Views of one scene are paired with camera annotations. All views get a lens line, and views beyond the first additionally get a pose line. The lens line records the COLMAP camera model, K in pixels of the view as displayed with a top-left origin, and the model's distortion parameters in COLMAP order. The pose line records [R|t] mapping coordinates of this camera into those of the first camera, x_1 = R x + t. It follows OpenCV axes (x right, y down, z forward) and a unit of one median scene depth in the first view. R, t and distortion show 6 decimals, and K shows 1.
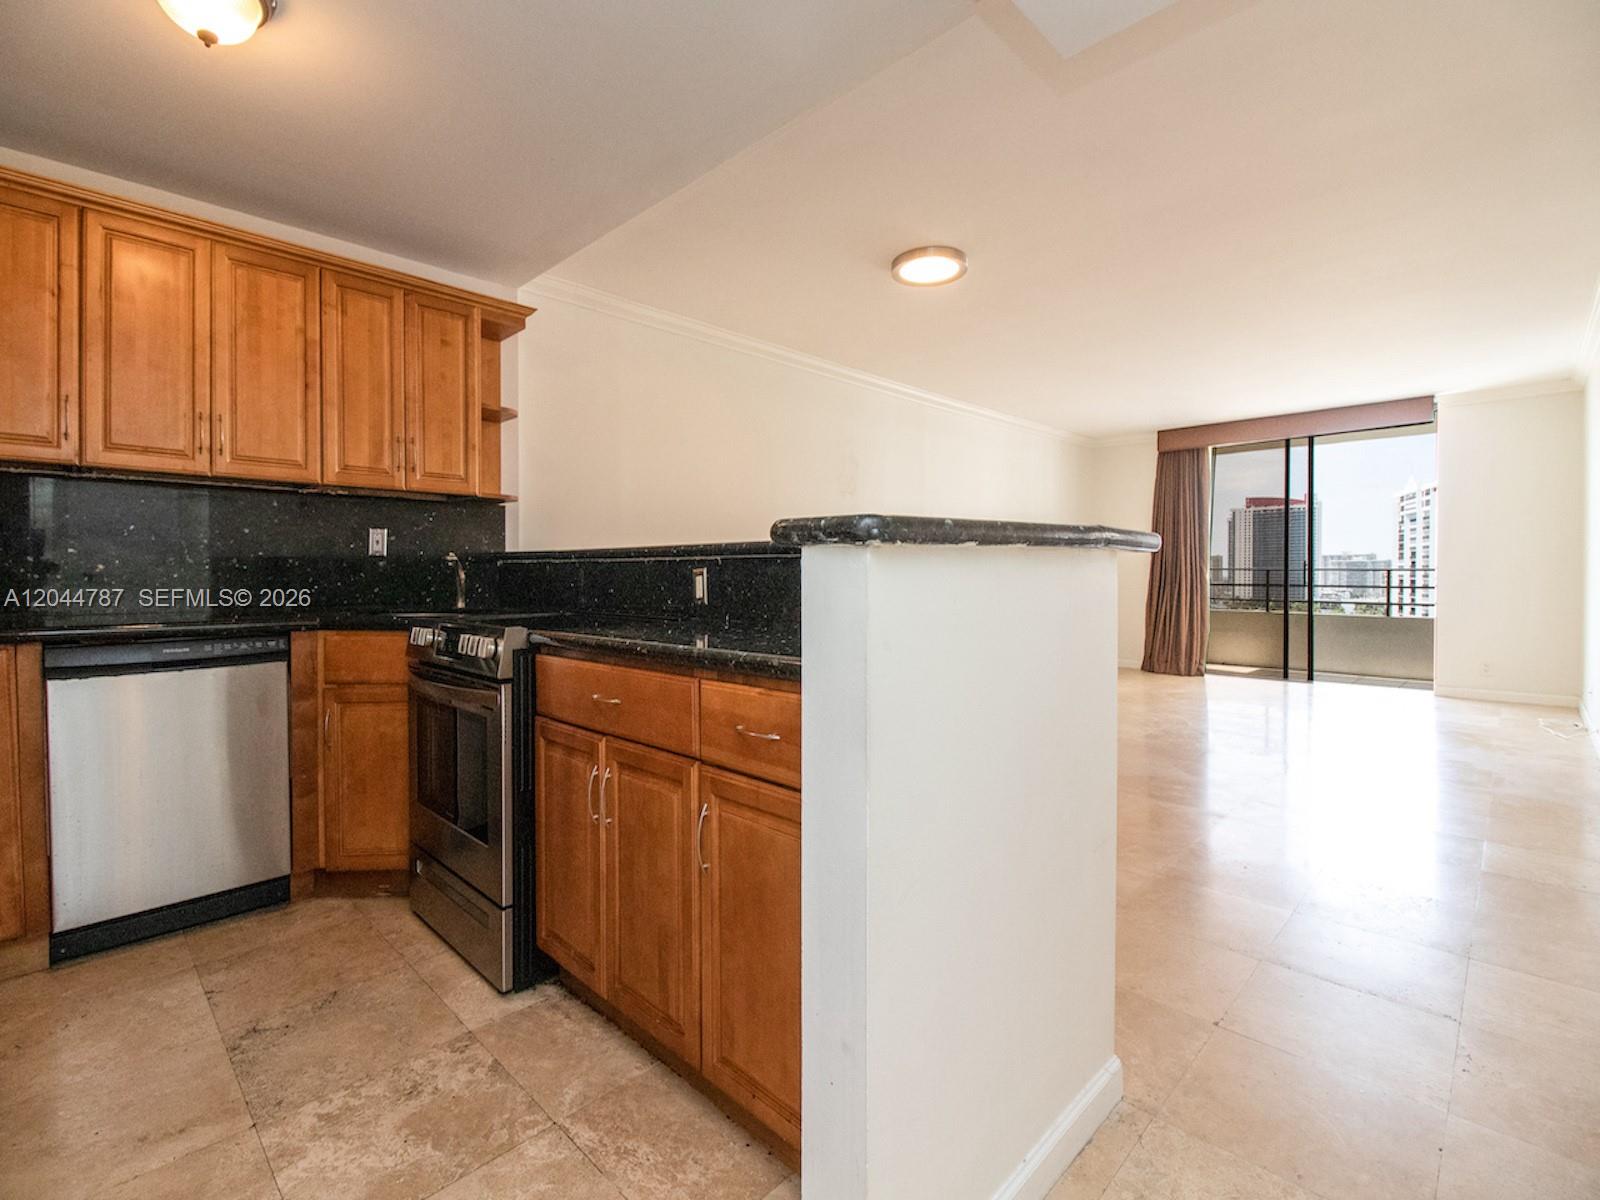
lens RADIAL K [[761.6, 0, 796.2], [0, 761.6, 579.5], [0, 0, 1]] dist [-0.000183, -0.010777]
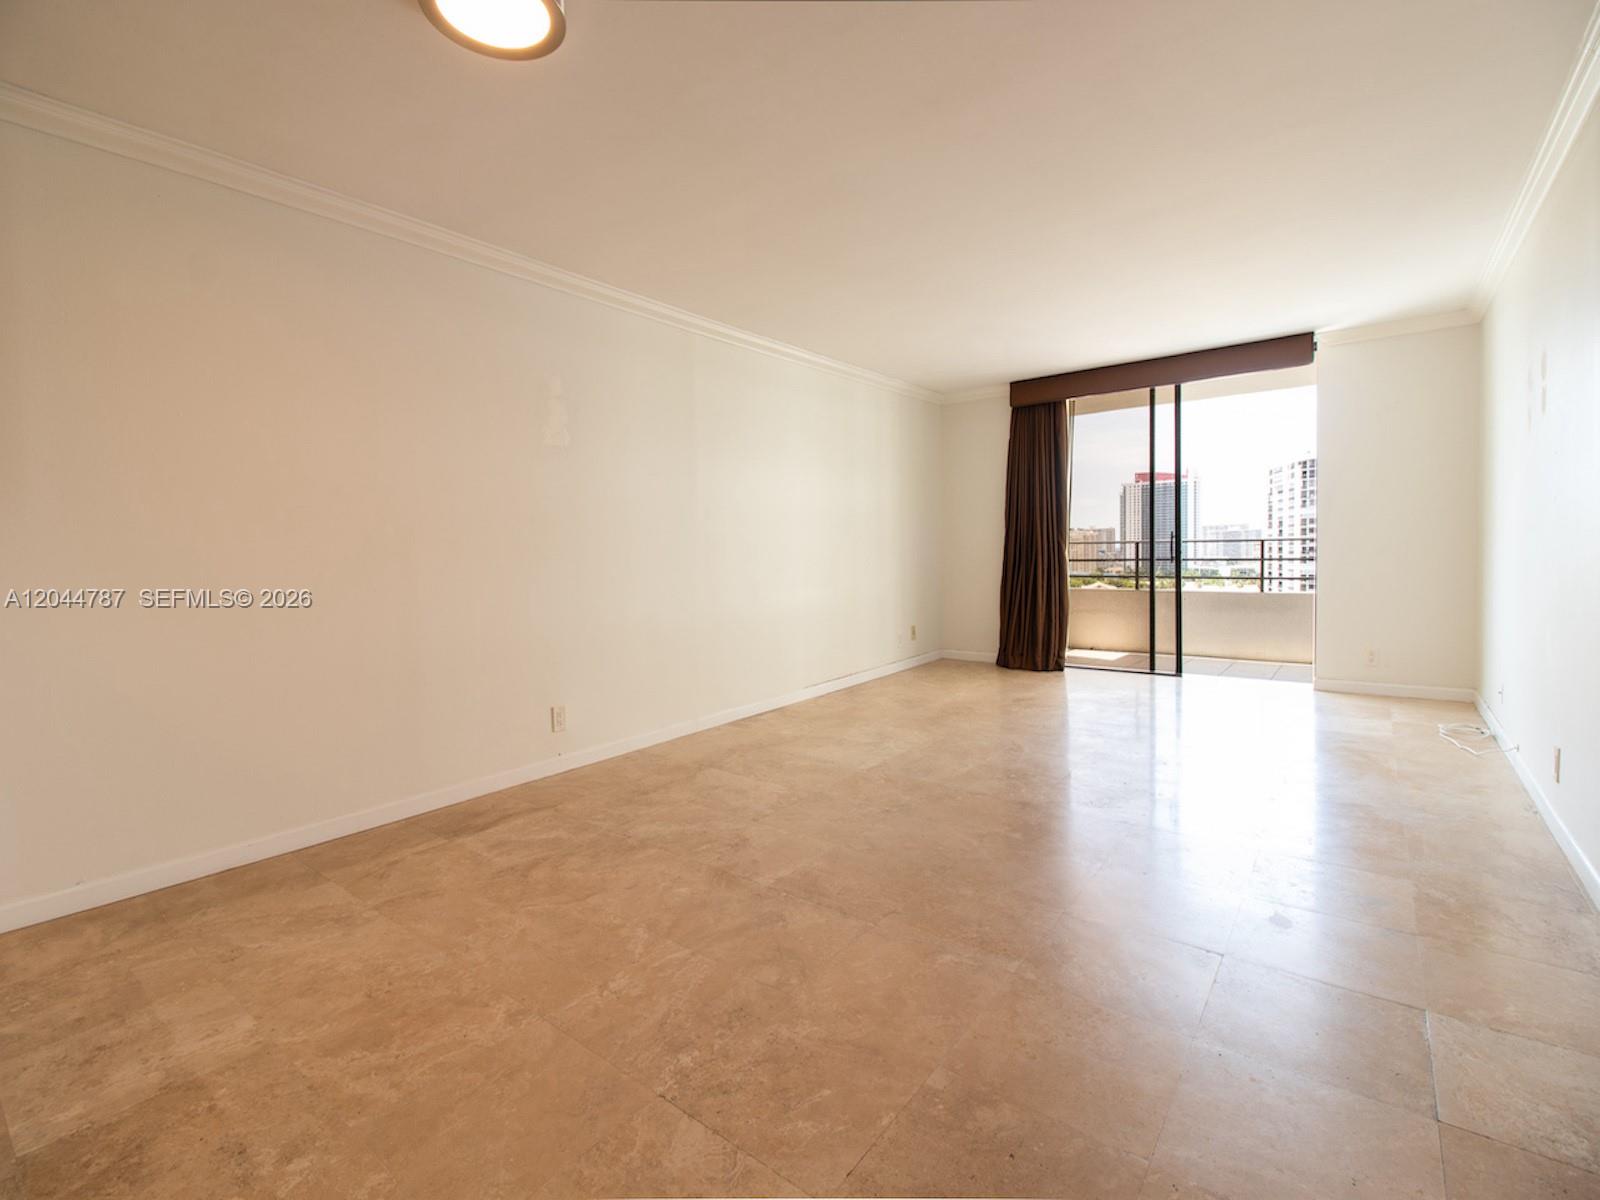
lens RADIAL K [[761.6, 0, 814.8], [0, 761.6, 587.8], [0, 0, 1]] dist [-0.000183, -0.010777]
pose [[0.990627, -0.030065, 0.133248, 0.134659], [0.025174, 0.998951, 0.038242, -0.004390], [-0.134258, -0.034529, 0.990345, 0.176612]]
